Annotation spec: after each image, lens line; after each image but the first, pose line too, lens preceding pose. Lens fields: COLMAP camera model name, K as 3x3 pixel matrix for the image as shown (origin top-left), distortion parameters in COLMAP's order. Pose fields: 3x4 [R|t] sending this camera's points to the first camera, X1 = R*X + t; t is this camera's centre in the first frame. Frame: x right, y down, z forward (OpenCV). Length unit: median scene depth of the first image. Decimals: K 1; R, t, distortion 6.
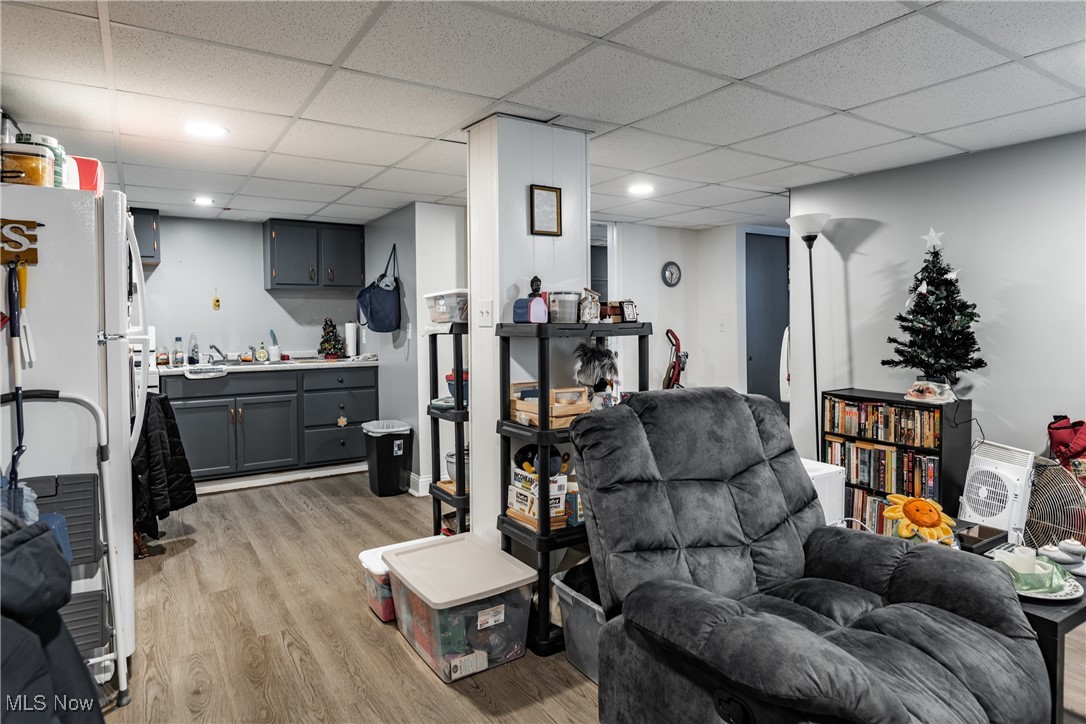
lens RADIAL K [[635.7, 0, 548.1], [0, 635.7, 317.8], [0, 0, 1]] dist [-0.003877, -0.001234]
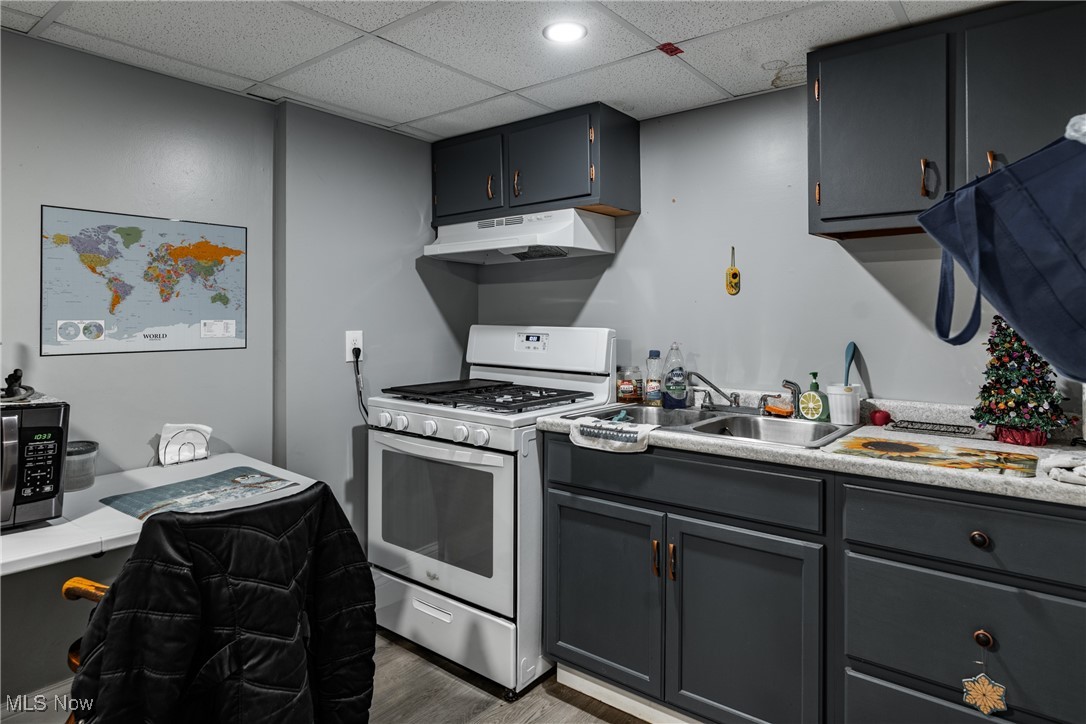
lens RADIAL K [[635.7, 0, 548.1], [0, 635.7, 317.8], [0, 0, 1]] dist [-0.003877, -0.001234]
pose [[0.314414, 0.002774, -0.949282, -0.131231], [-0.004059, 0.999991, 0.001578, 0.004285], [0.949277, 0.003357, 0.314422, 0.759699]]
